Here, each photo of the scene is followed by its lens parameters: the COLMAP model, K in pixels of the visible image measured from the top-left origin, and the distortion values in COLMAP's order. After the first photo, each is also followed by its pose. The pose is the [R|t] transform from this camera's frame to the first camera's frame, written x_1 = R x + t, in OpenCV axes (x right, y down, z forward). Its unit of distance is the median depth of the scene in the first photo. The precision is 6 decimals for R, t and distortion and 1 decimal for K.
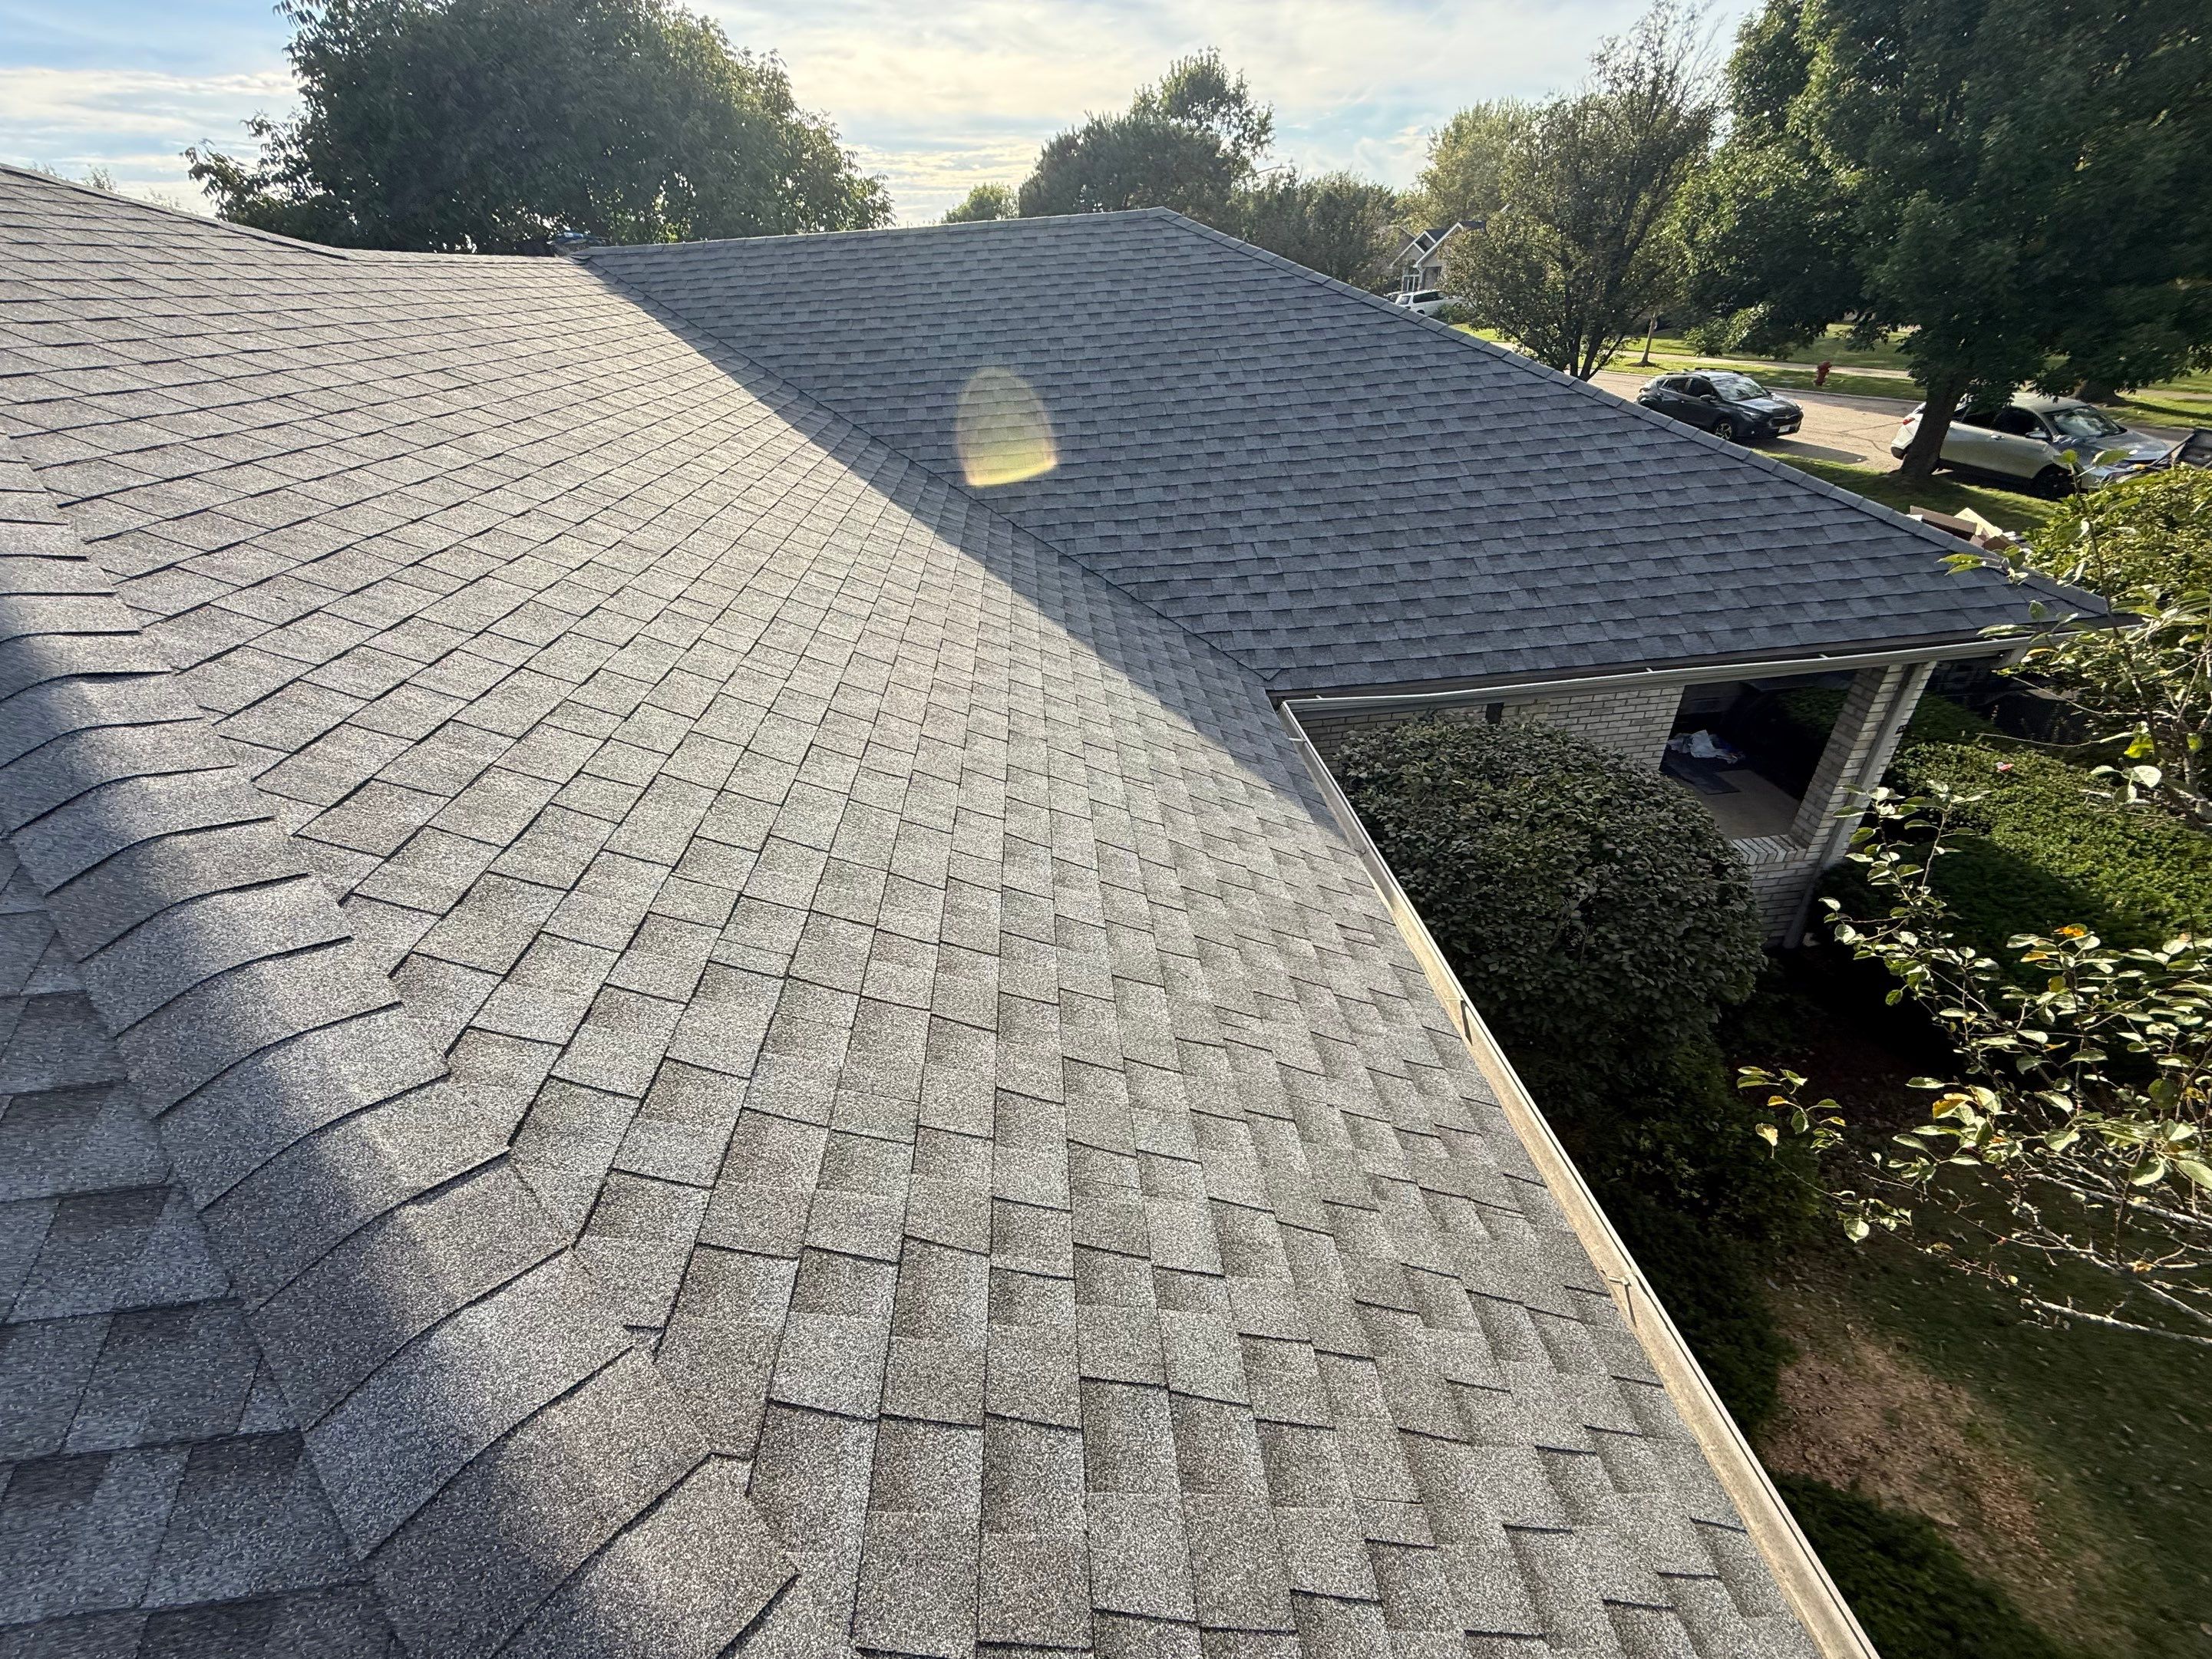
lens RADIAL K [[885.4, 0, 1109.3], [0, 885.4, 827.9], [0, 0, 1]] dist [0.000348, -0.000377]
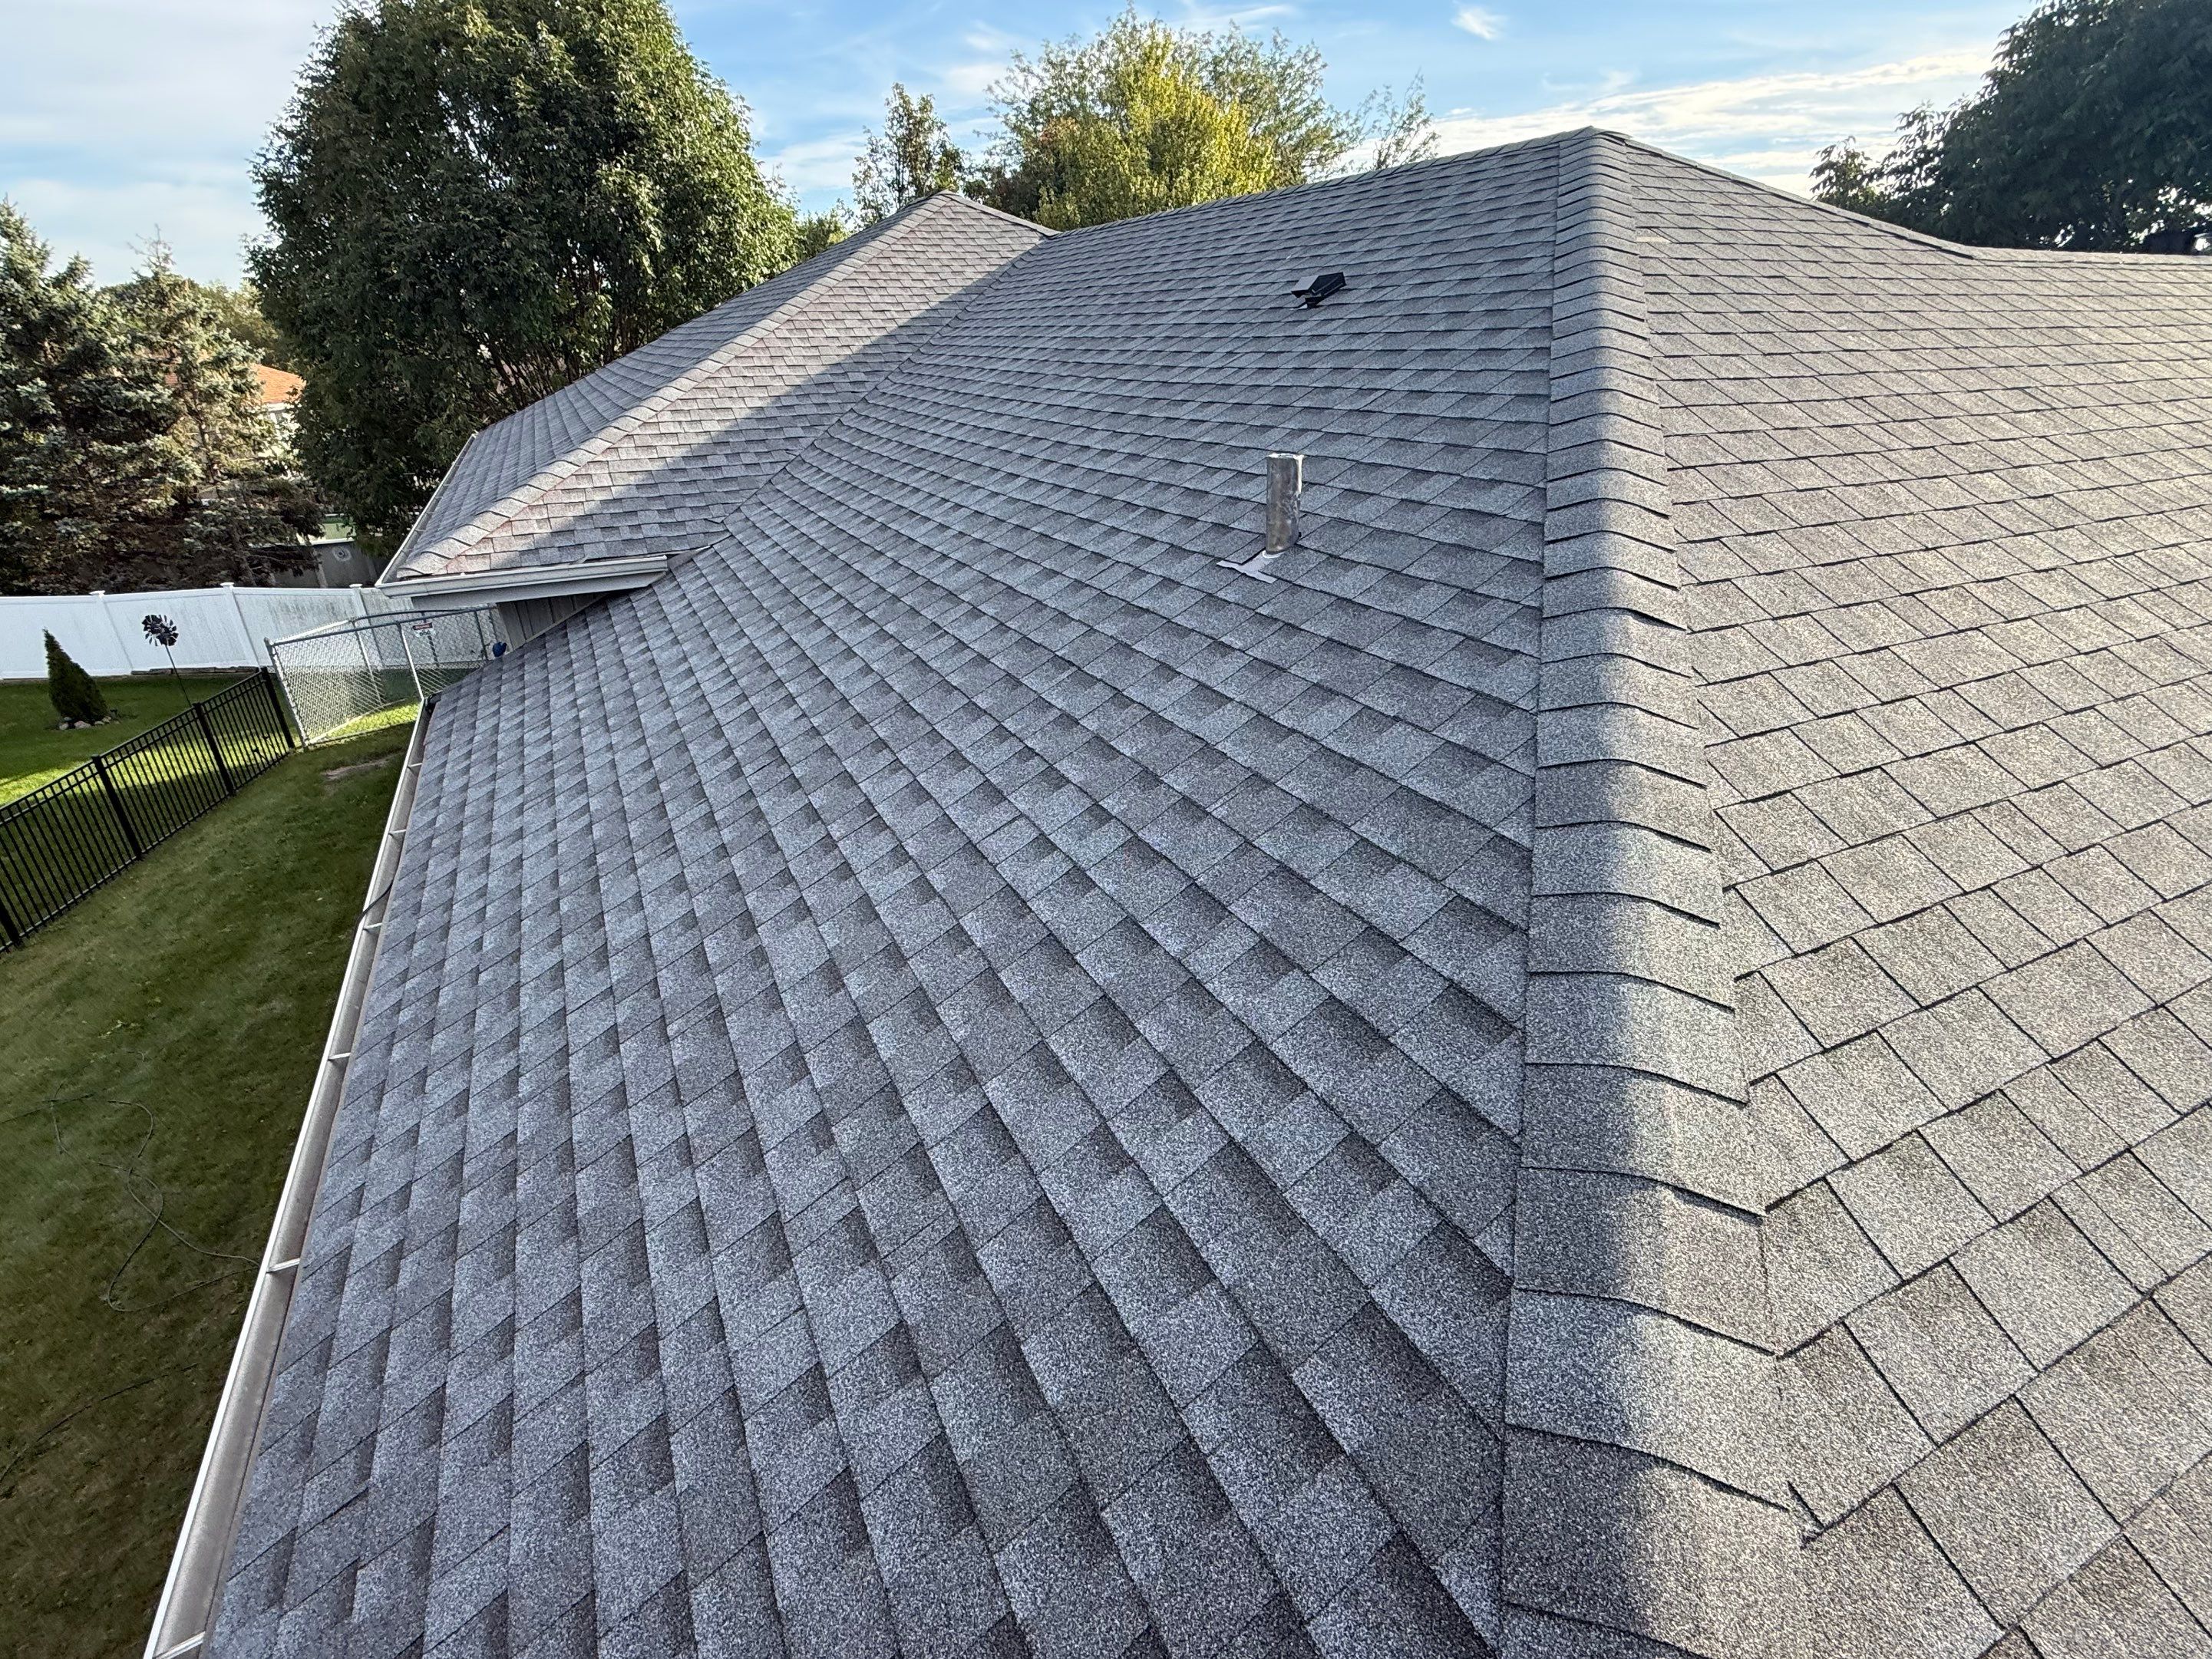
lens RADIAL K [[1053.0, 0, 1103.1], [0, 1053.0, 831.3], [0, 0, 1]] dist [0.002578, -0.001437]
pose [[0.361118, 0.454298, -0.814375, -0.159594], [-0.509289, 0.827642, 0.235865, 0.091698], [0.781164, 0.329577, 0.530246, -0.171194]]
